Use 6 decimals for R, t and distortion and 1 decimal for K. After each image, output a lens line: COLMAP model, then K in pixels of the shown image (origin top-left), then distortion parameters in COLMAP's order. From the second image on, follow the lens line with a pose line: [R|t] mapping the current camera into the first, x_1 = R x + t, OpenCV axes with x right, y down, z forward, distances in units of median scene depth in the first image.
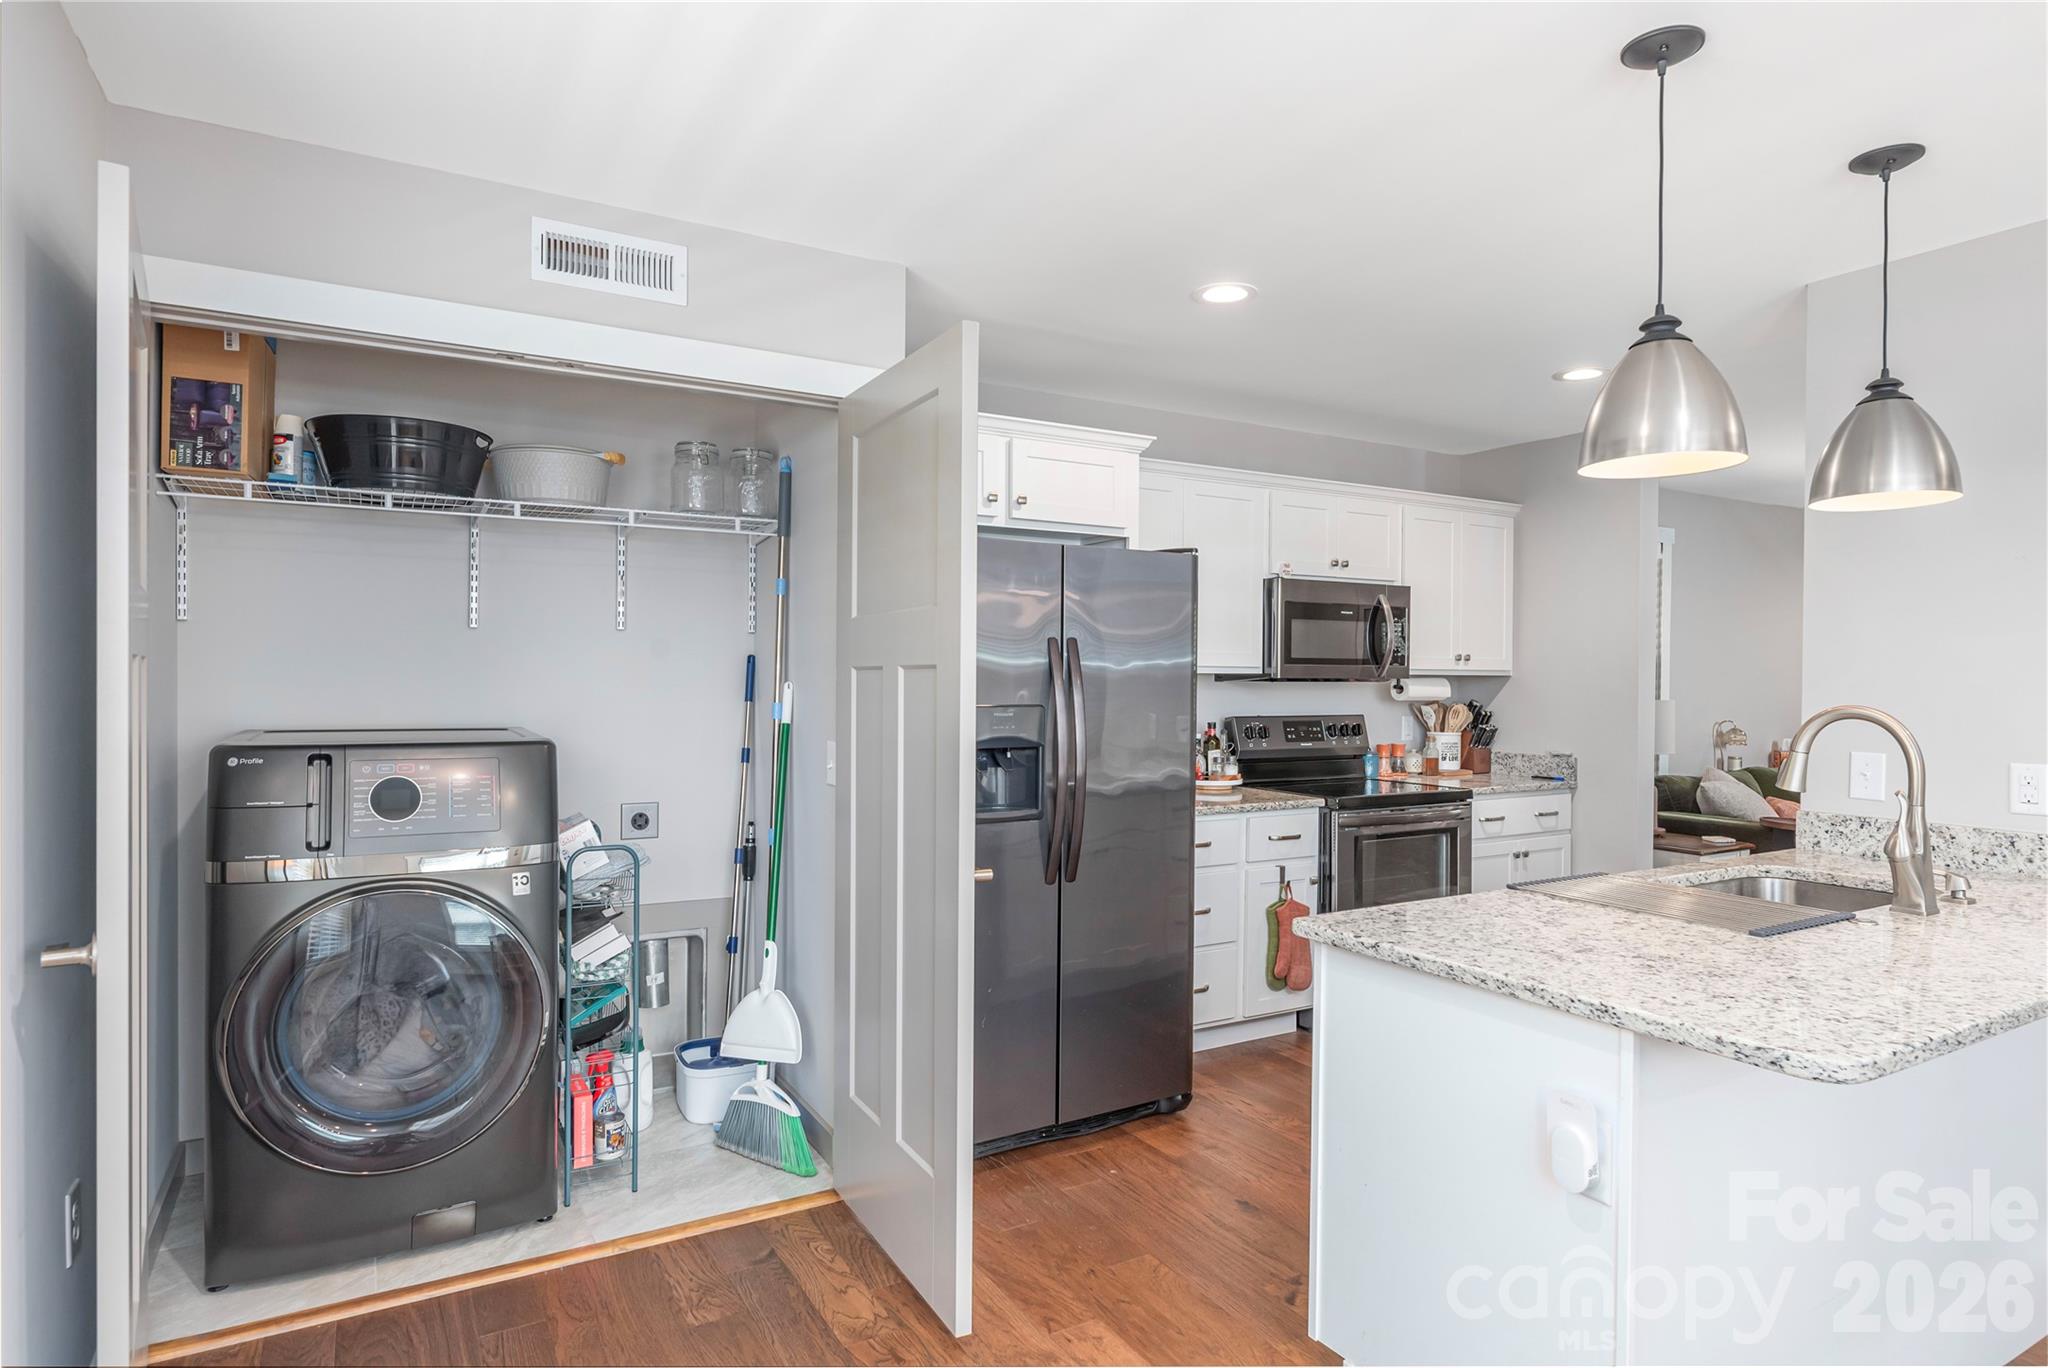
lens RADIAL K [[1147.2, 0, 1013.9], [0, 1147.2, 687.9], [0, 0, 1]] dist [0.000359, -0.001015]
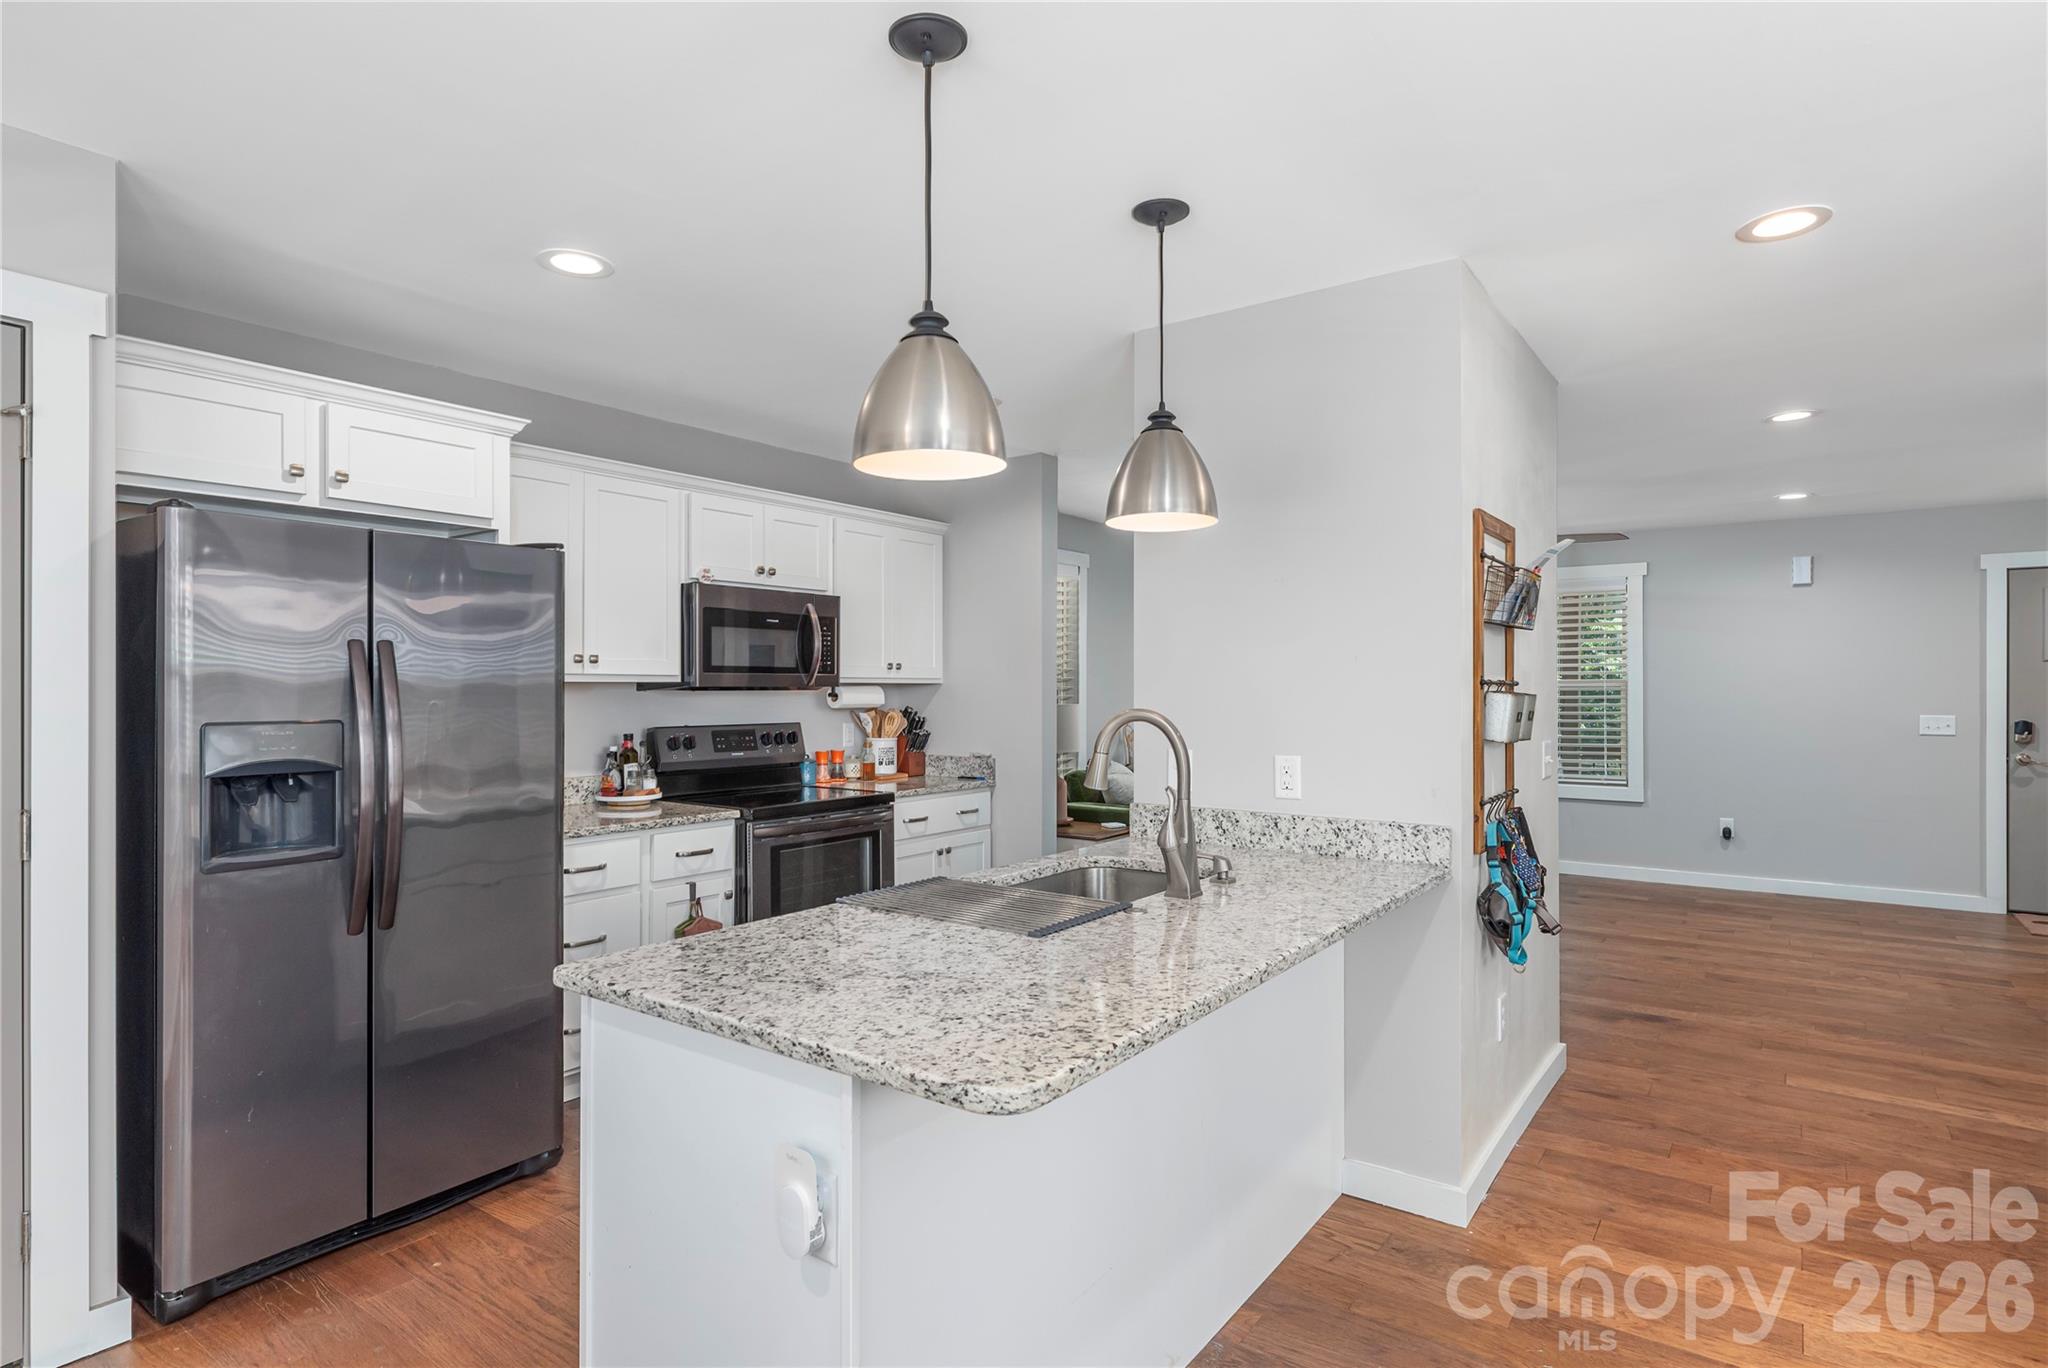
lens RADIAL K [[1078.3, 0, 1025.5], [0, 1078.3, 686.5], [0, 0, 1]] dist [-0.000448, -0.000408]
pose [[0.914717, -0.005503, 0.404057, 0.123115], [0.009361, 0.999928, -0.007573, 0.000768], [-0.403986, 0.010709, 0.914702, 0.061079]]
